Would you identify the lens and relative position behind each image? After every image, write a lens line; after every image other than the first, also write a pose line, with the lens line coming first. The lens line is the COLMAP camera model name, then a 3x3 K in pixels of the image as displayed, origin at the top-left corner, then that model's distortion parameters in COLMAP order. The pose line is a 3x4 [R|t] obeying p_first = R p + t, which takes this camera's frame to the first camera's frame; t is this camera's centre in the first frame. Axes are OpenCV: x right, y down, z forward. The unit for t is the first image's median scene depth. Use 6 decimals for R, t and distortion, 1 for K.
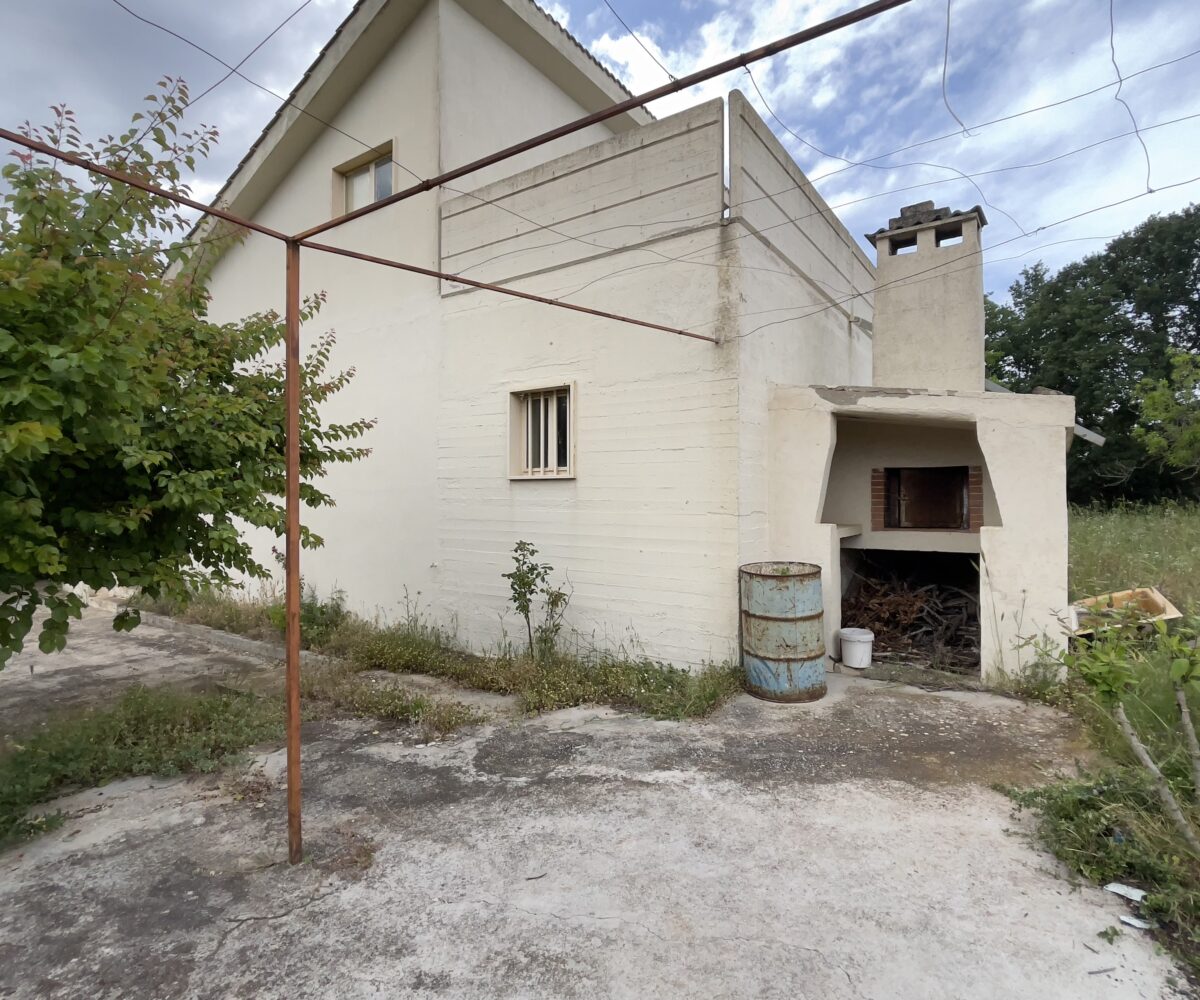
lens RADIAL K [[639.7, 0, 600.0], [0, 639.7, 500.0], [0, 0, 1]] dist [-0.000627, 0.000354]
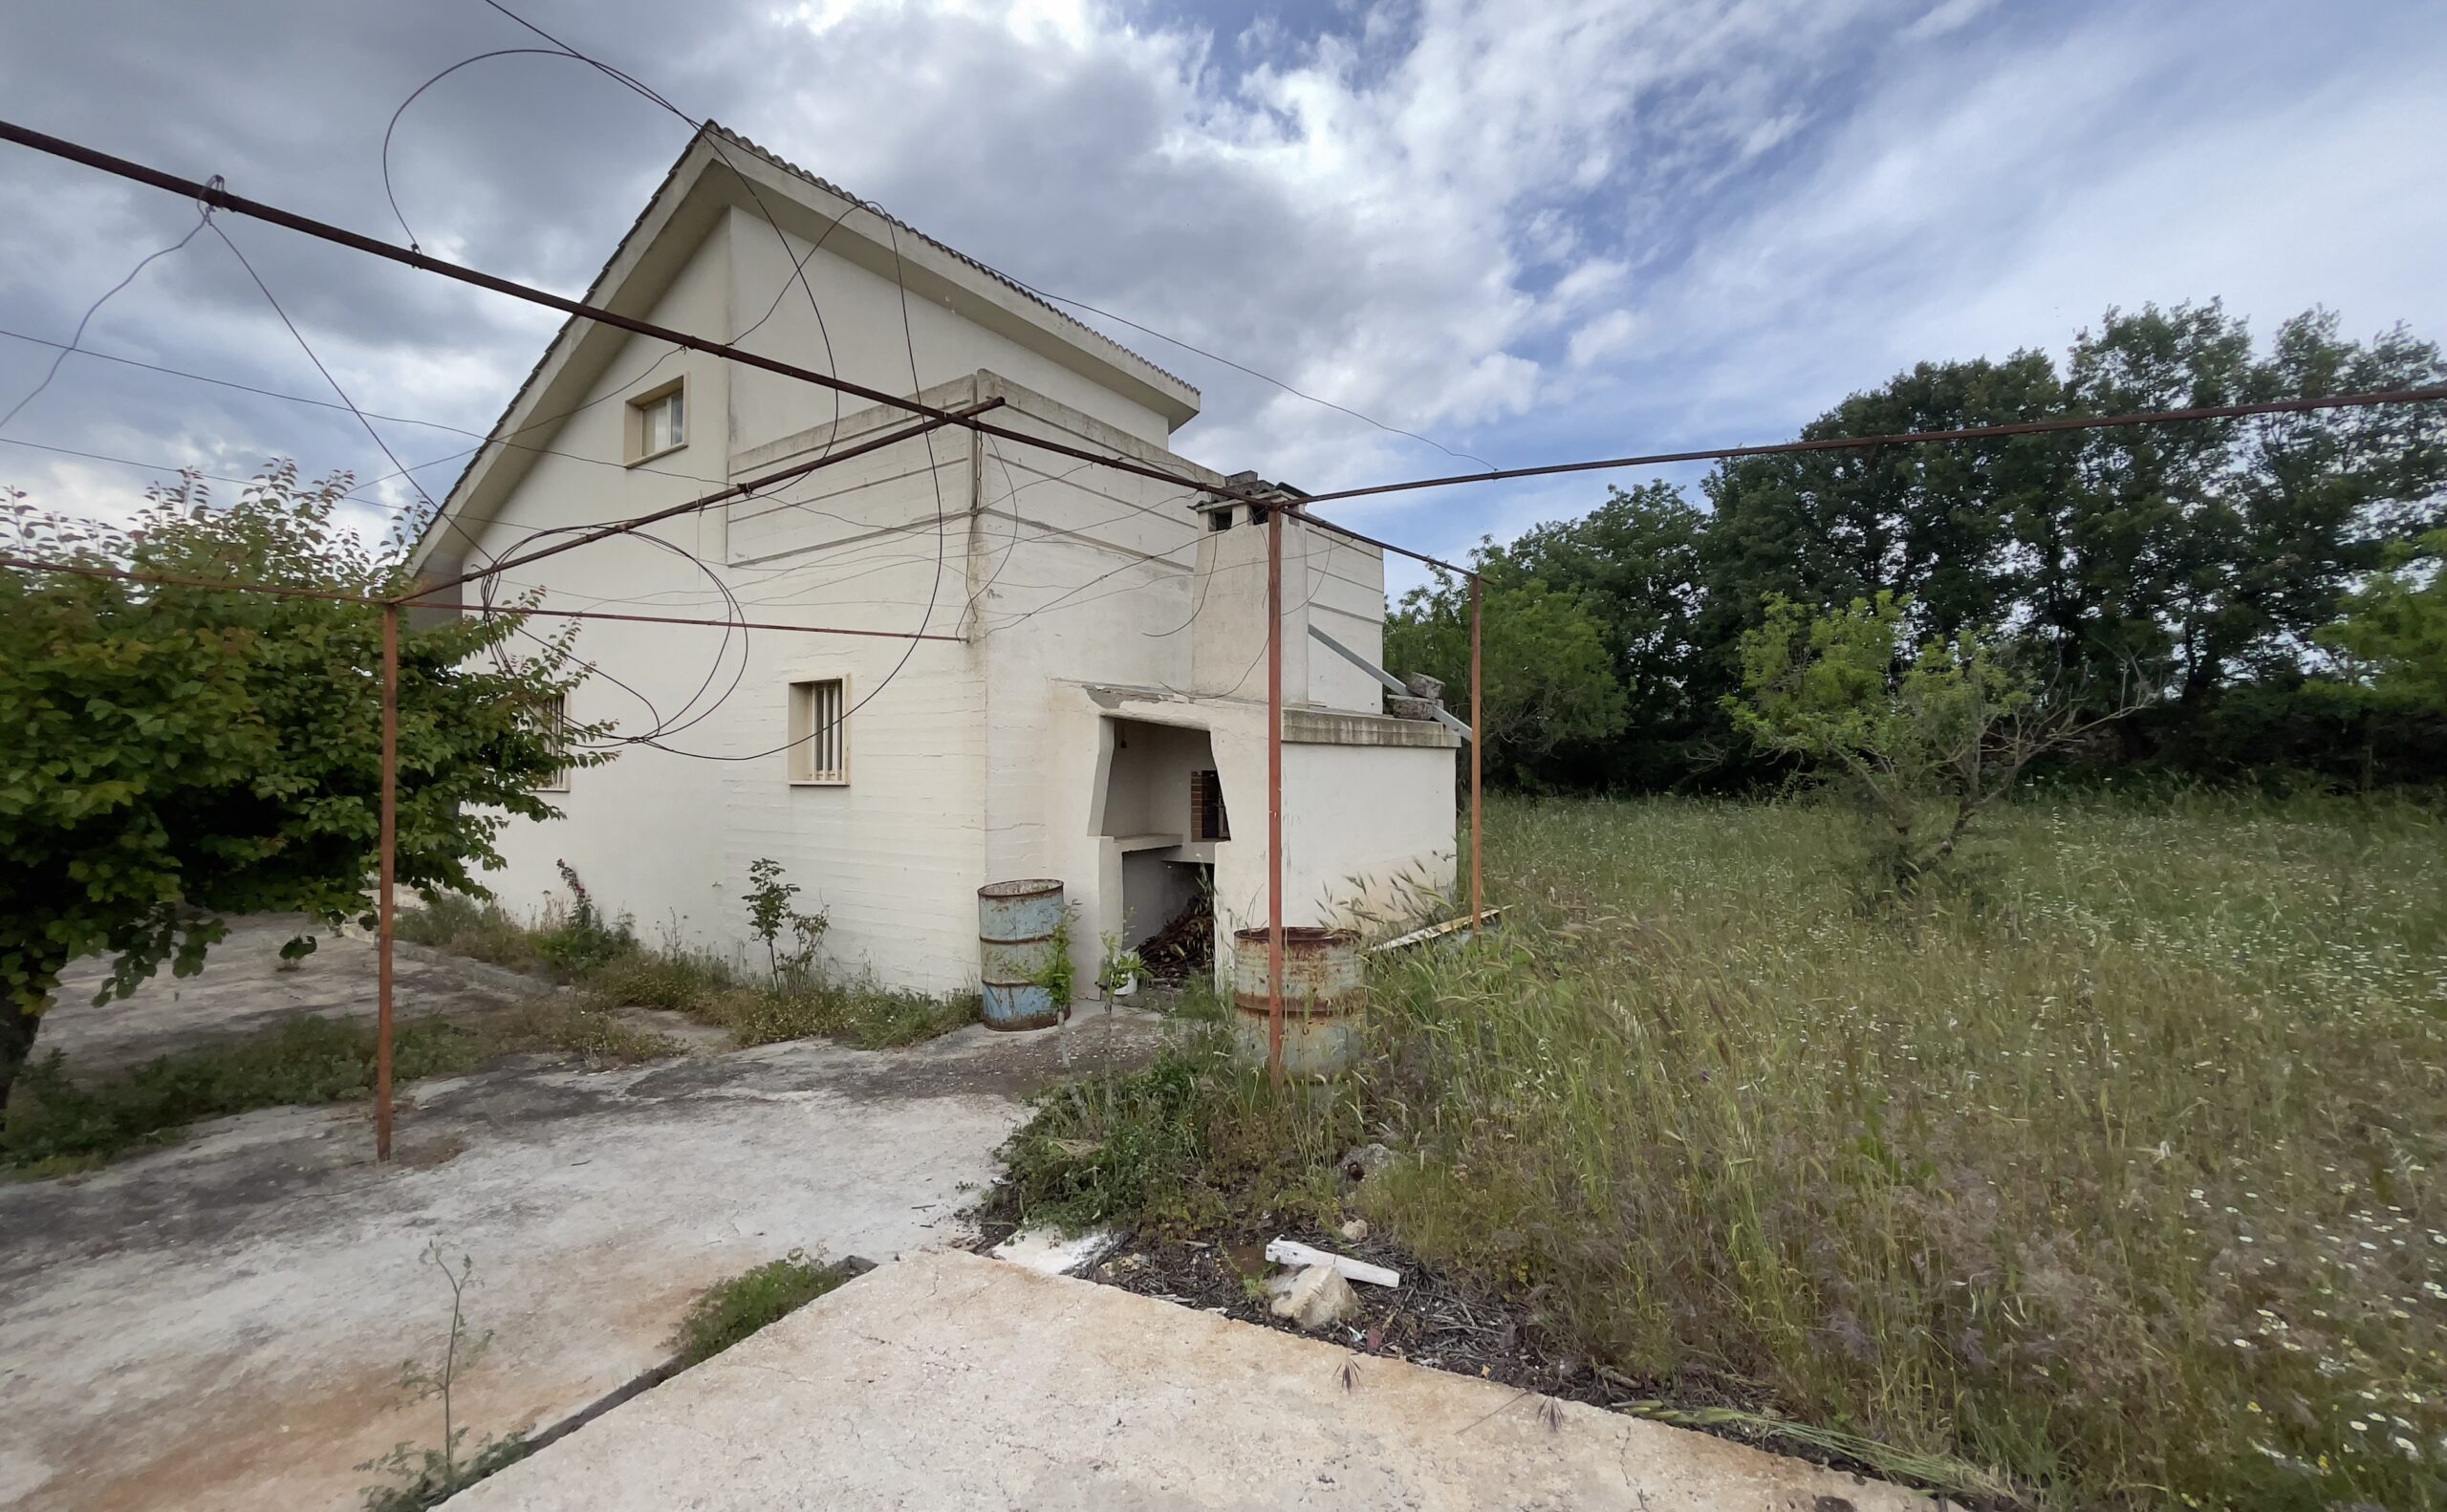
lens RADIAL K [[971.9, 0, 1217.9], [0, 971.9, 757.5], [0, 0, 1]] dist [-0.009963, 0.009998]
pose [[0.999977, -0.003801, 0.005677, 0.668892], [0.003895, 0.999854, -0.016640, -0.069137], [-0.005613, 0.016662, 0.999845, -0.488182]]
